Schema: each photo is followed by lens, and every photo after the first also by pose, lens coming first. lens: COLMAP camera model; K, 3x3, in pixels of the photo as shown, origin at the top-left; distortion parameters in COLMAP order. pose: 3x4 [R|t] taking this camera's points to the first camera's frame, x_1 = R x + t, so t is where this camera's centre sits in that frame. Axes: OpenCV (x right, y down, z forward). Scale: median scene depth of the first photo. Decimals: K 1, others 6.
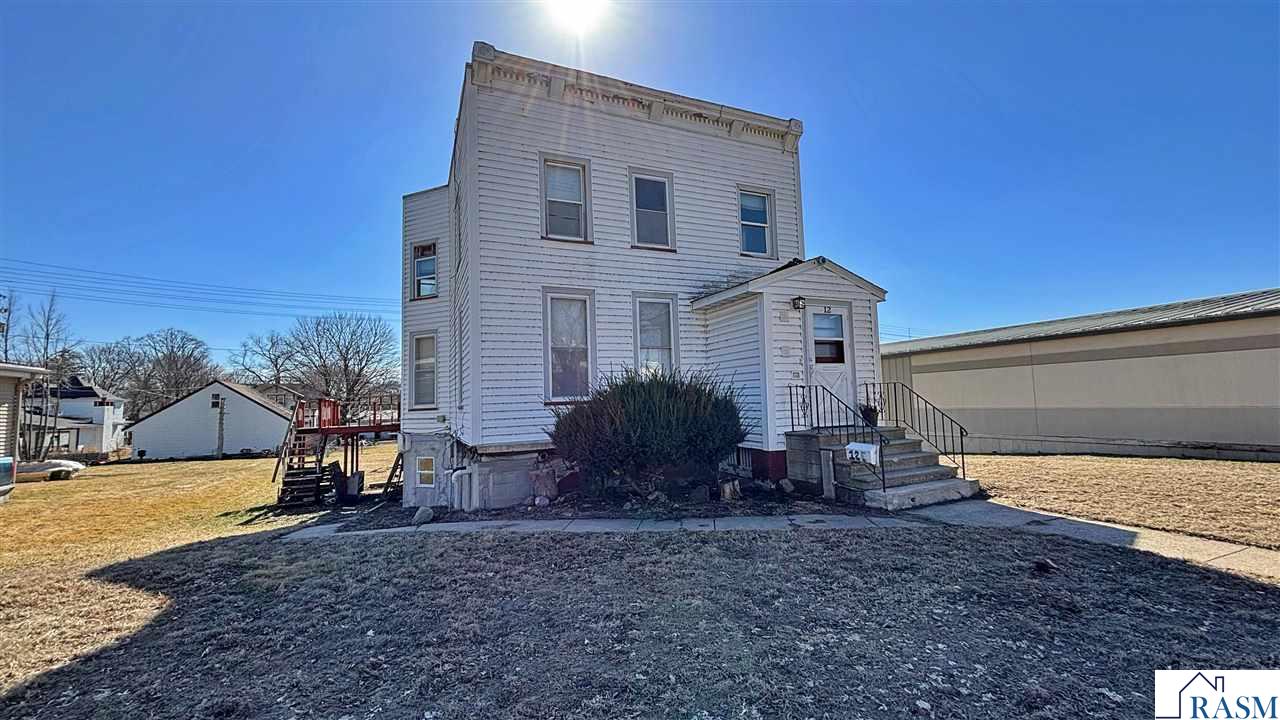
lens RADIAL K [[513.9, 0, 640.5], [0, 513.9, 362.3], [0, 0, 1]] dist [0.004235, 0.000307]
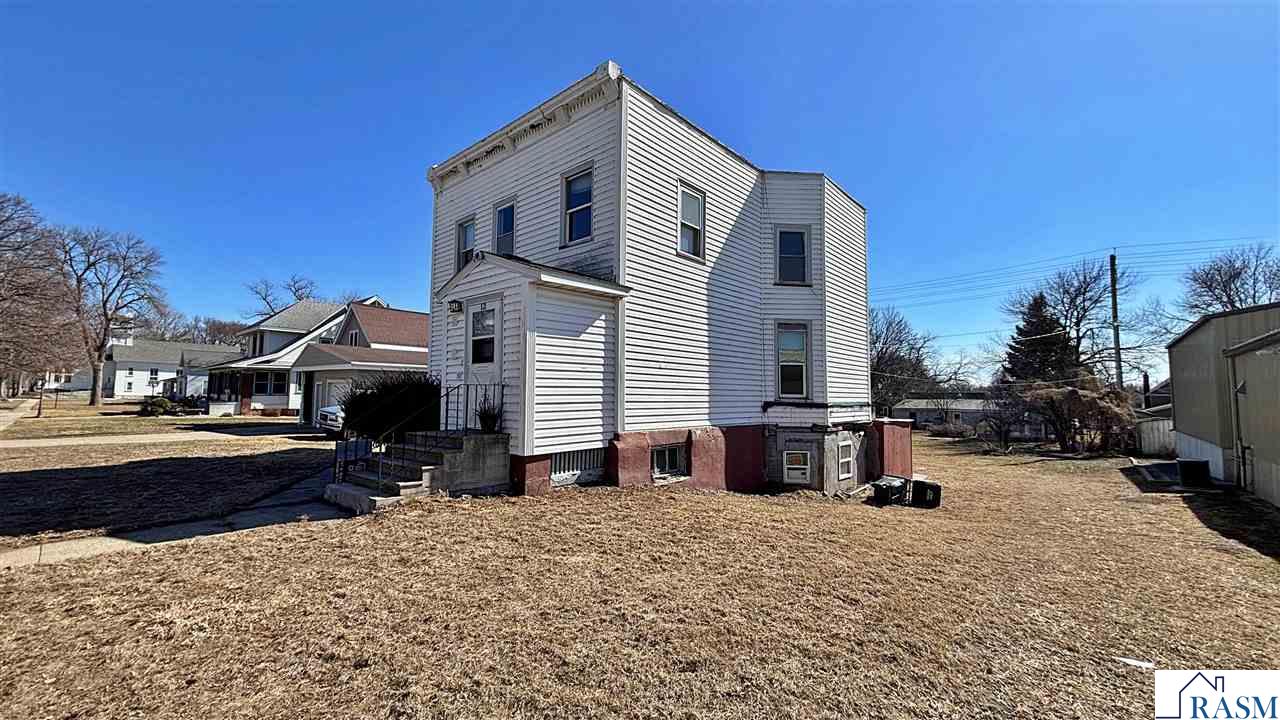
lens RADIAL K [[513.9, 0, 640.2], [0, 513.9, 360.0], [0, 0, 1]] dist [0.004235, 0.000307]
pose [[0.419728, -0.028135, -0.907214, 1.251508], [0.045406, 0.998919, -0.009971, 0.017124], [0.906513, -0.037008, 0.420552, 0.803174]]
